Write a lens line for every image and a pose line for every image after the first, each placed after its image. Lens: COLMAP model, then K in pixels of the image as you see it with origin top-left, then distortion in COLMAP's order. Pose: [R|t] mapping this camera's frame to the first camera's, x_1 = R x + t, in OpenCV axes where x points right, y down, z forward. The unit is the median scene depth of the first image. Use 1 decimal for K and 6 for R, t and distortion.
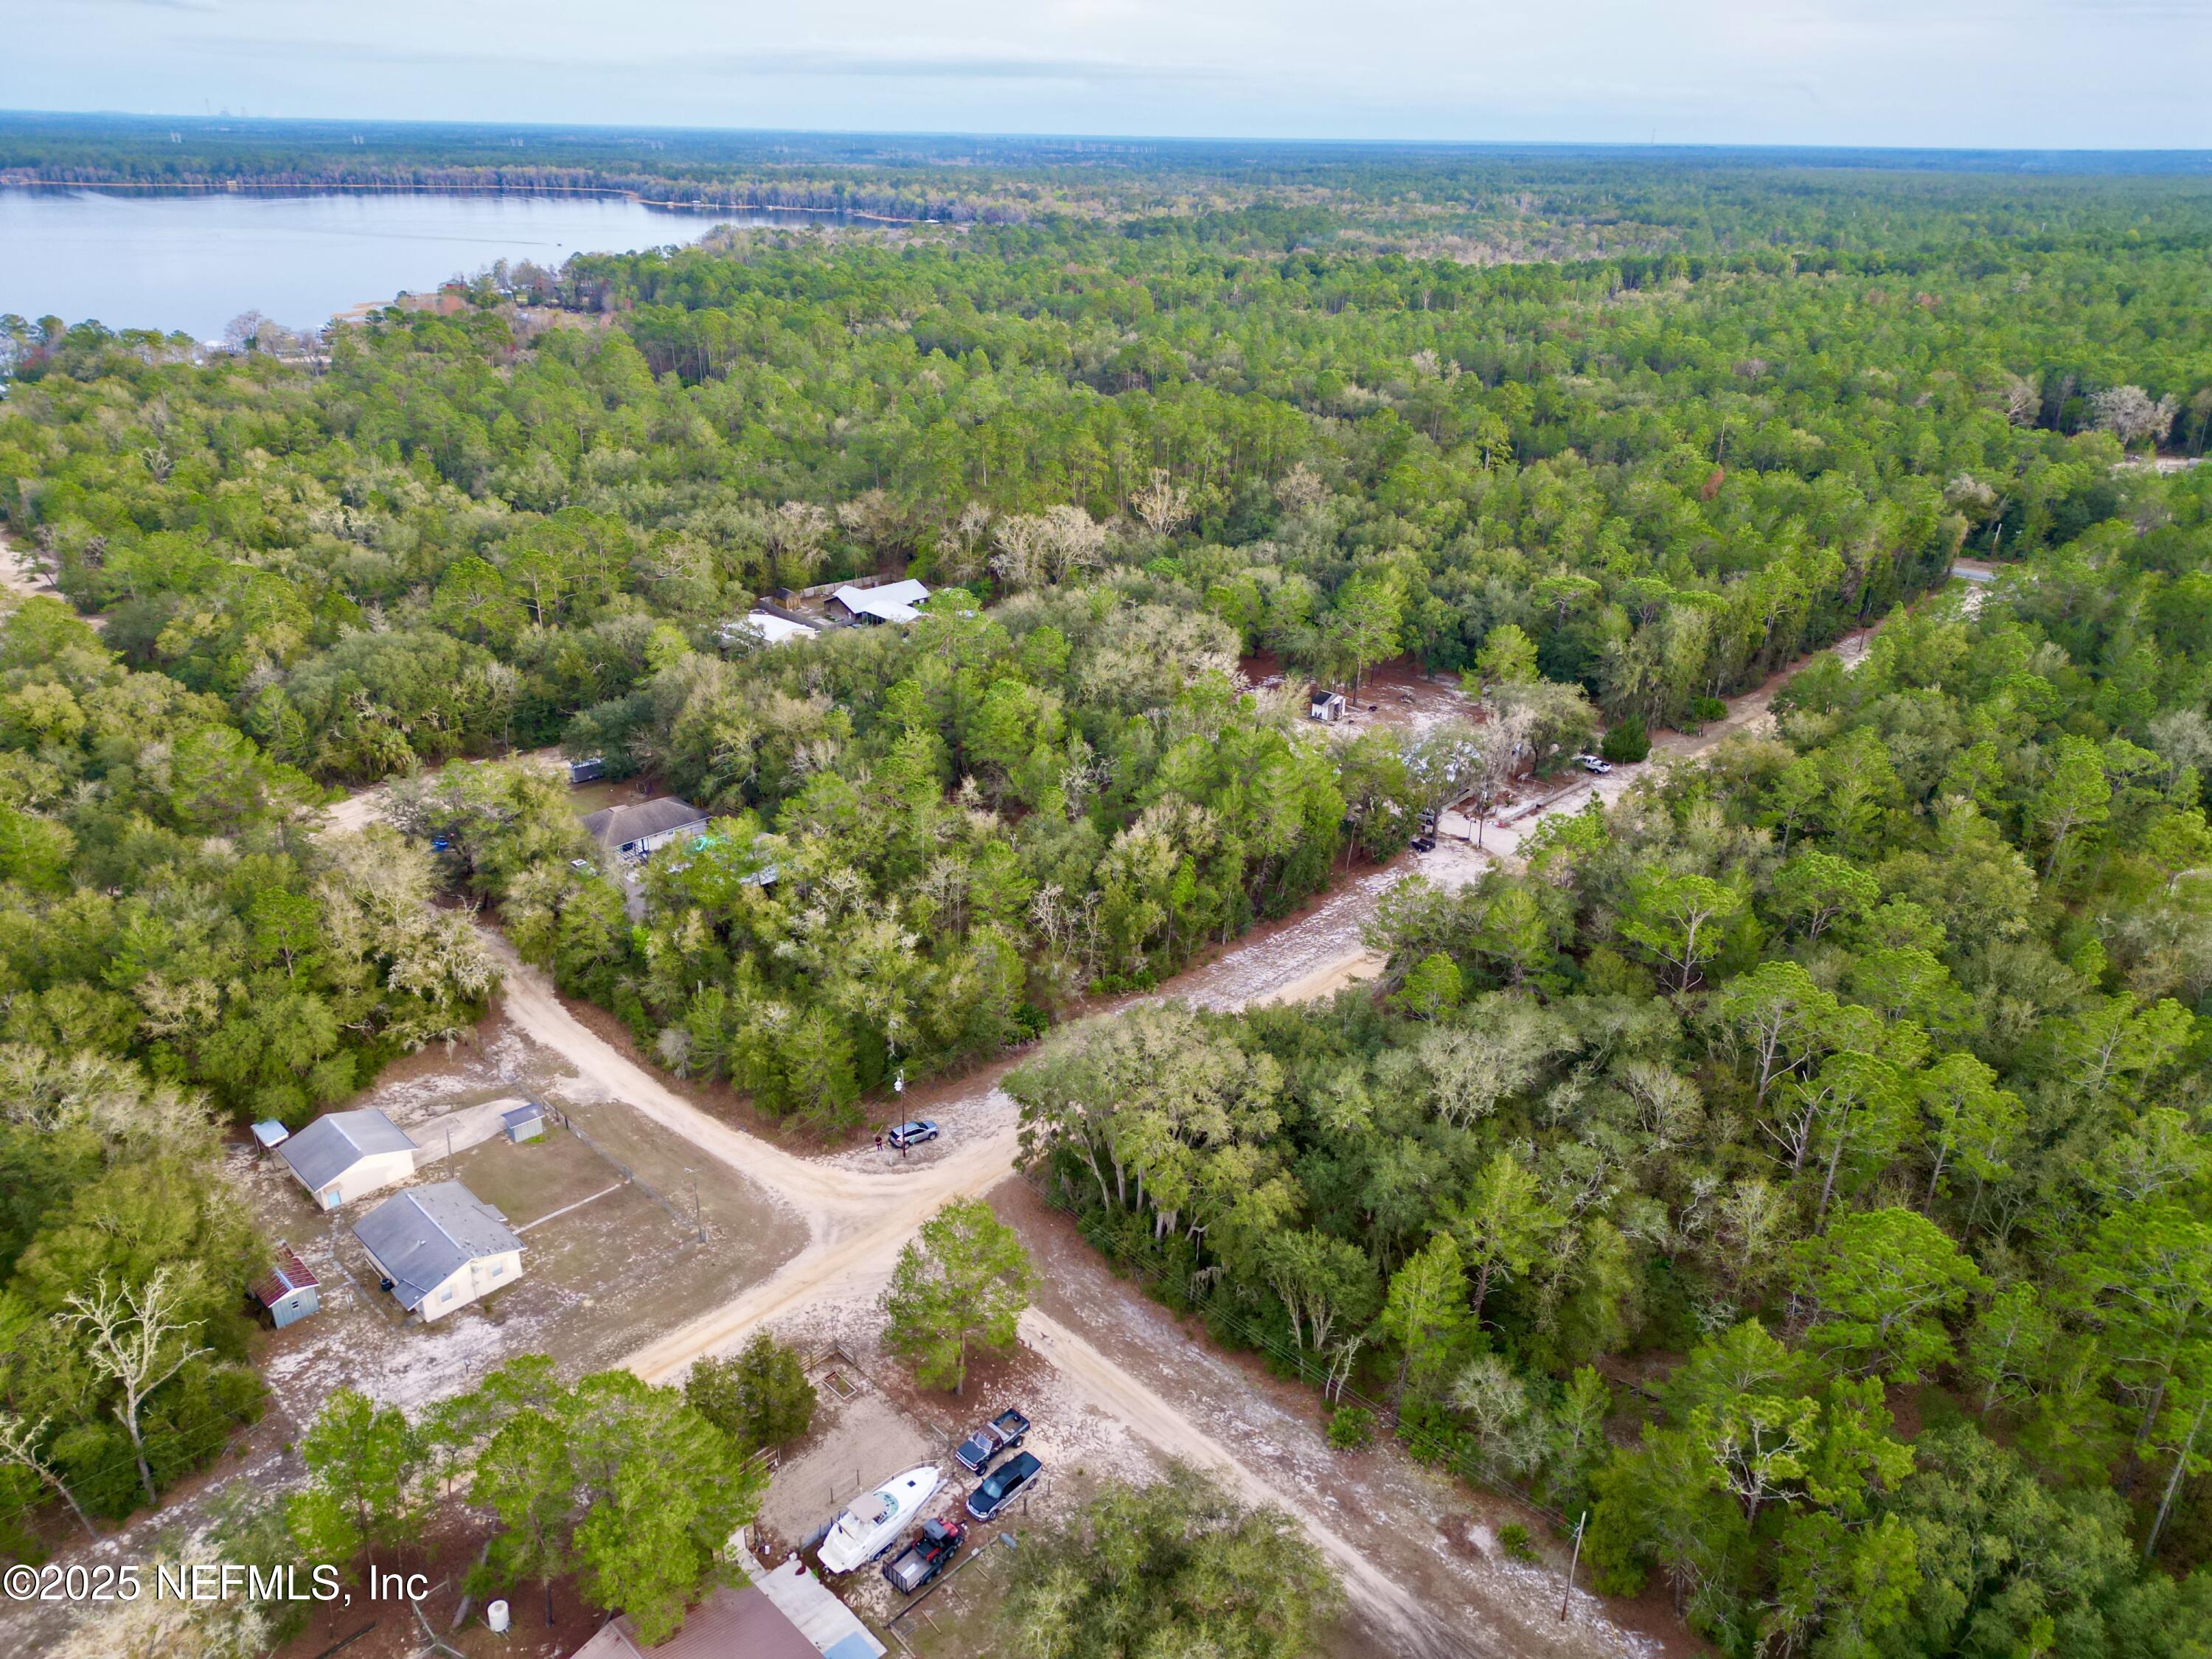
lens RADIAL K [[1540.0, 0, 1106.0], [0, 1540.0, 829.5], [0, 0, 1]] dist [0.065107, -0.052023]
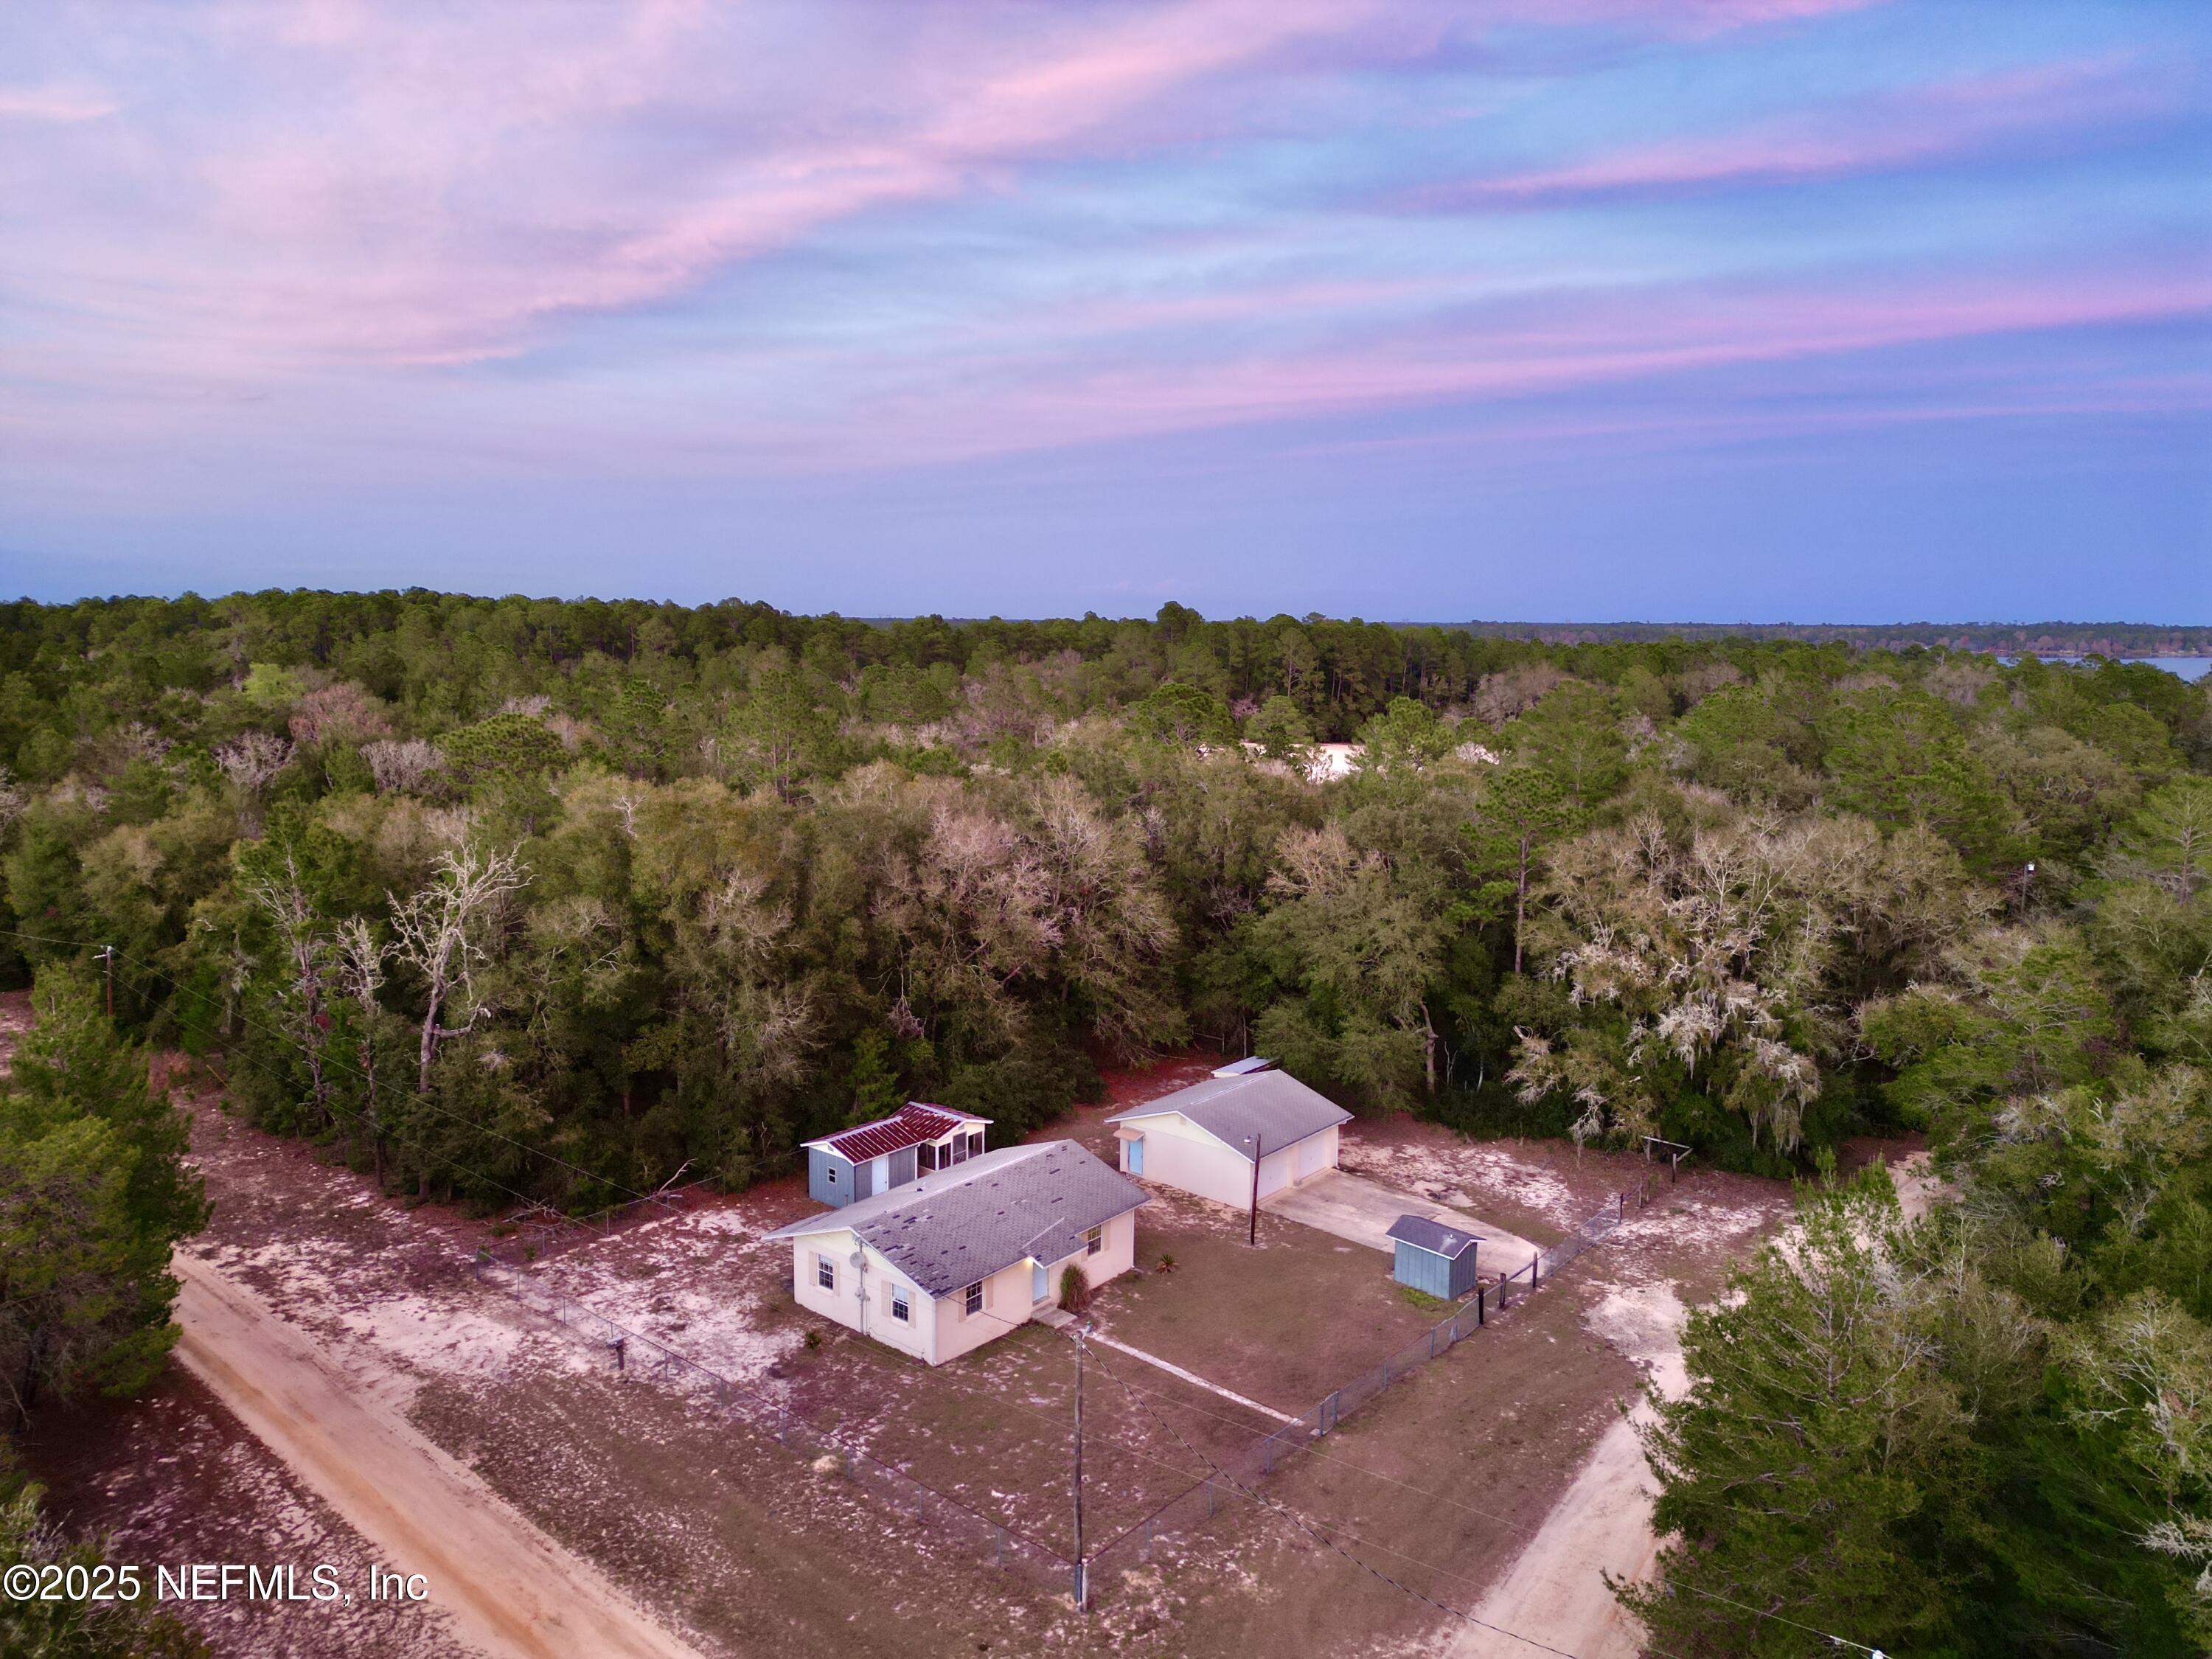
lens RADIAL K [[1540.0, 0, 1106.0], [0, 1540.0, 829.5], [0, 0, 1]] dist [0.065107, -0.052023]
pose [[0.083785, 0.119872, -0.989248, 0.037639], [-0.415503, 0.906523, 0.074657, 0.084768], [0.905725, 0.404780, 0.125760, 0.808759]]
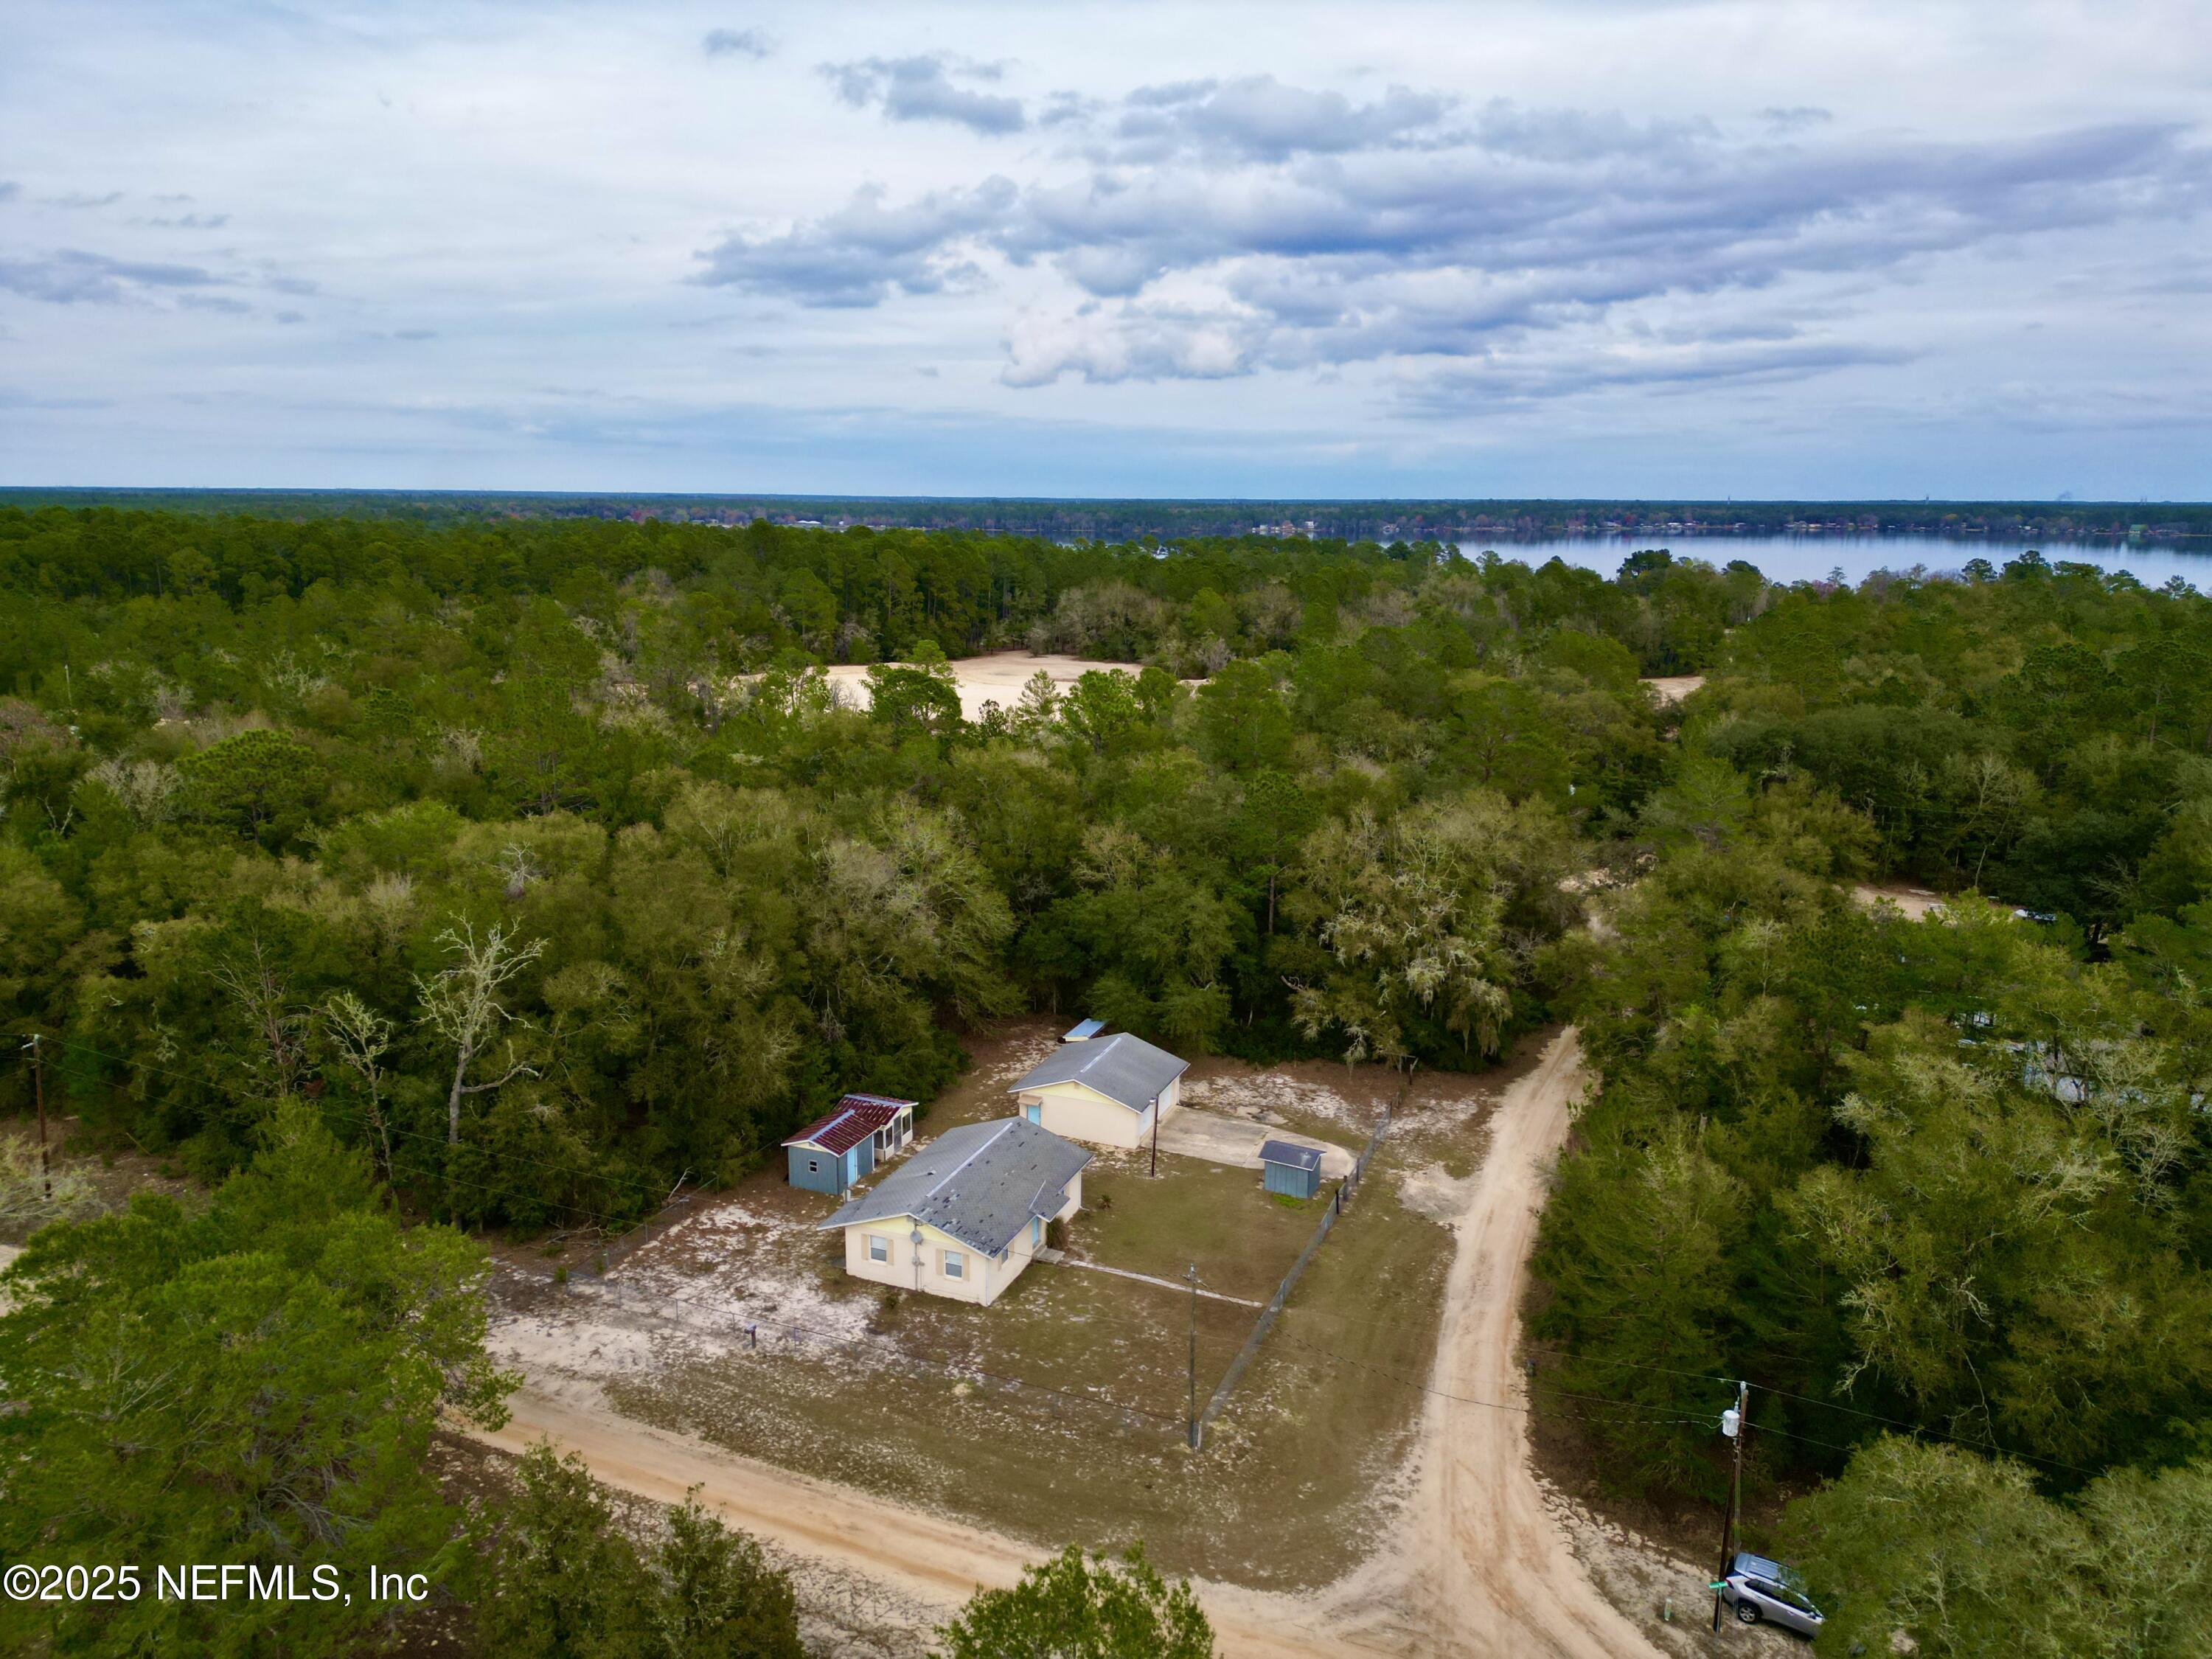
lens RADIAL K [[1537.4, 0, 1106.0], [0, 1537.4, 829.5], [0, 0, 1]] dist [0.074484, -0.084918]
pose [[0.381575, 0.182218, -0.906199, 0.117558], [-0.378782, 0.925106, 0.026526, 0.077888], [0.843164, 0.333131, 0.422018, 0.639249]]
